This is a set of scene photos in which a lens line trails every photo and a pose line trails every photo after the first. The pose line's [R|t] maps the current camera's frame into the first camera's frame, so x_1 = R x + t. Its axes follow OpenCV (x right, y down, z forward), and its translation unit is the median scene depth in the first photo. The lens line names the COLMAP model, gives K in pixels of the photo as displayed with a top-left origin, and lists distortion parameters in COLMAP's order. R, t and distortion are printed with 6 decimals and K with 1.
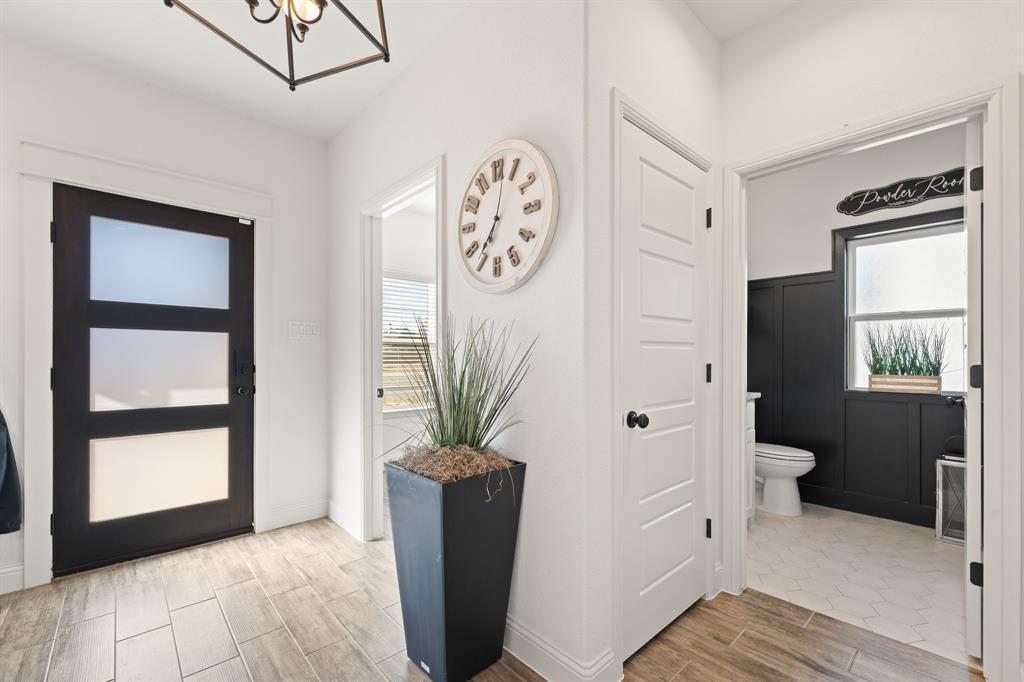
lens RADIAL K [[416.1, 0, 508.8], [0, 416.1, 349.8], [0, 0, 1]] dist [-0.001432, 0.000312]
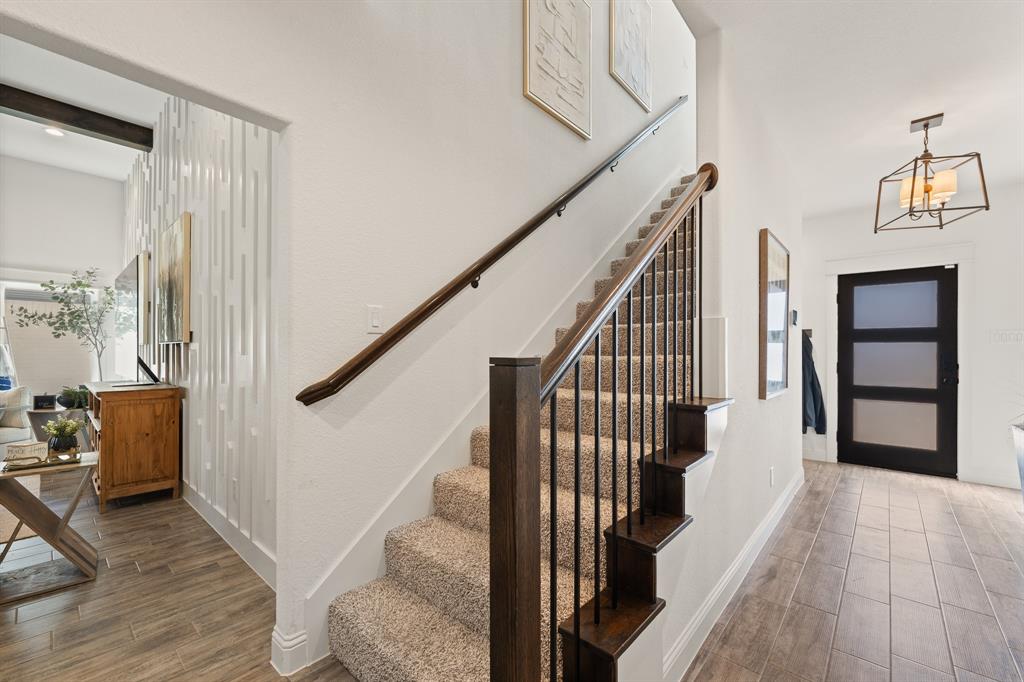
lens RADIAL K [[416.1, 0, 509.3], [0, 416.1, 350.3], [0, 0, 1]] dist [-0.001432, 0.000312]
pose [[0.073915, -0.002954, -0.997260, 0.752072], [-0.002300, 0.999992, -0.003132, -0.003331], [0.997262, 0.002525, 0.073908, -0.698294]]
